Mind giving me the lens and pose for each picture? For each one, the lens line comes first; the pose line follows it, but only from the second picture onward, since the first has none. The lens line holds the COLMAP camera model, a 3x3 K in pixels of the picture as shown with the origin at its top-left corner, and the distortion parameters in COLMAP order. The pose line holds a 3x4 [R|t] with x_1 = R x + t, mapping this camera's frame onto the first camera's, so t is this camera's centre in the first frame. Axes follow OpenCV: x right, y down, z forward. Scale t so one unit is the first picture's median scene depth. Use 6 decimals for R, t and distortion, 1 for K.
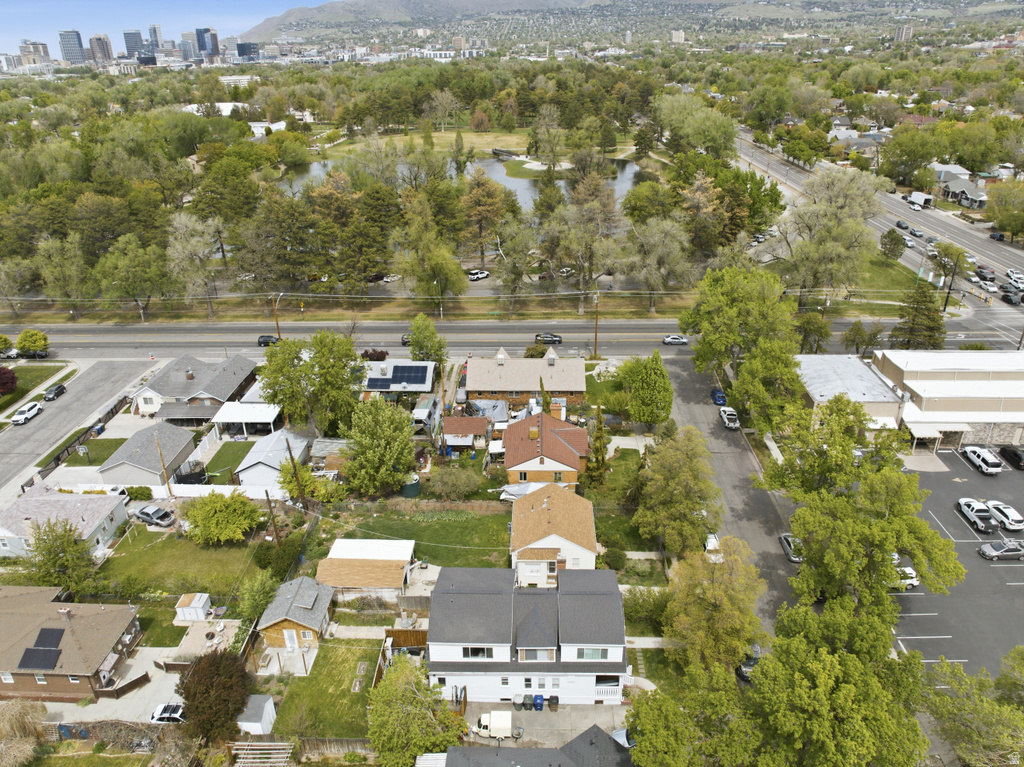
lens RADIAL K [[720.7, 0, 512.0], [0, 720.7, 383.5], [0, 0, 1]] dist [-0.036572, 0.003809]
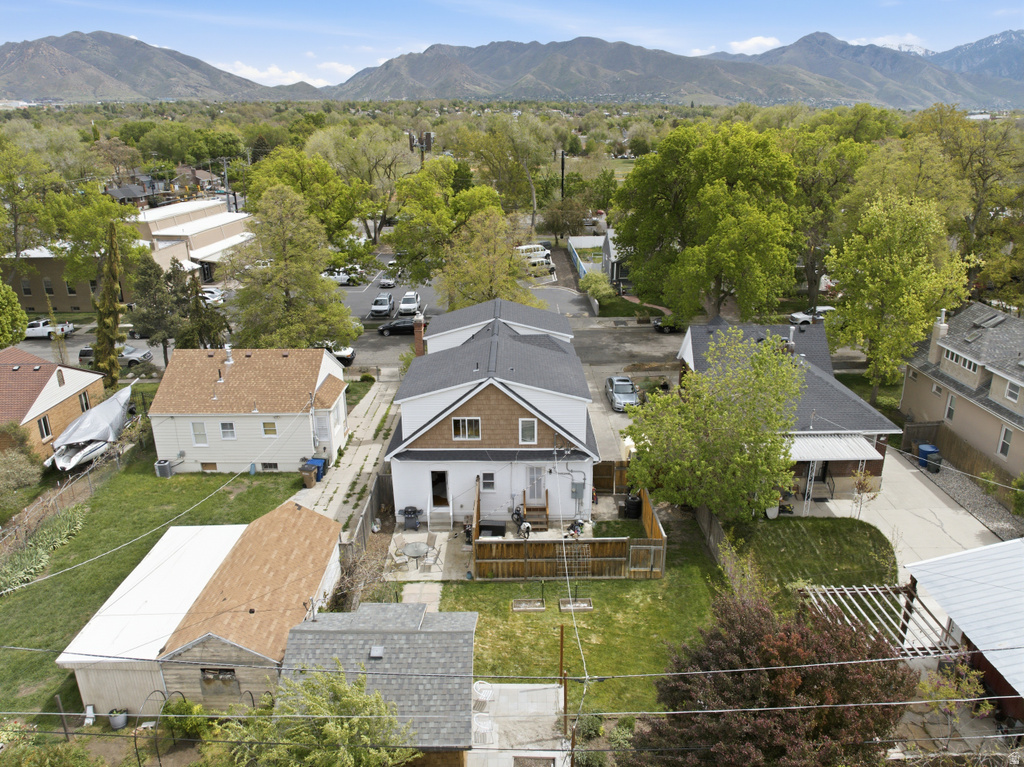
lens RADIAL K [[720.7, 0, 512.0], [0, 720.7, 383.5], [0, 0, 1]] dist [-0.036572, 0.003809]
pose [[-0.035305, -0.316926, 0.947793, -0.501646], [0.433677, 0.849577, 0.300239, 0.112928], [-0.900376, 0.421636, 0.107449, 0.759371]]
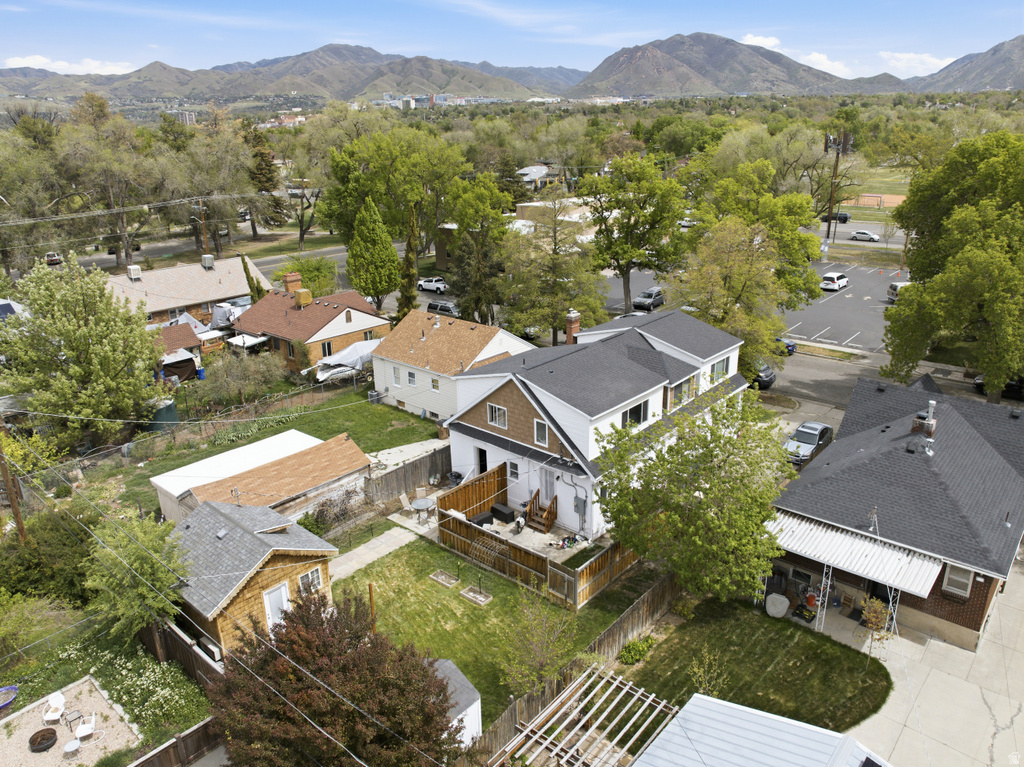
lens RADIAL K [[720.7, 0, 512.0], [0, 720.7, 383.5], [0, 0, 1]] dist [-0.036572, 0.003809]
pose [[0.635195, -0.251030, 0.730419, -0.427662], [0.335952, 0.941356, 0.031370, 0.226538], [-0.695459, 0.225460, 0.682279, 0.501988]]
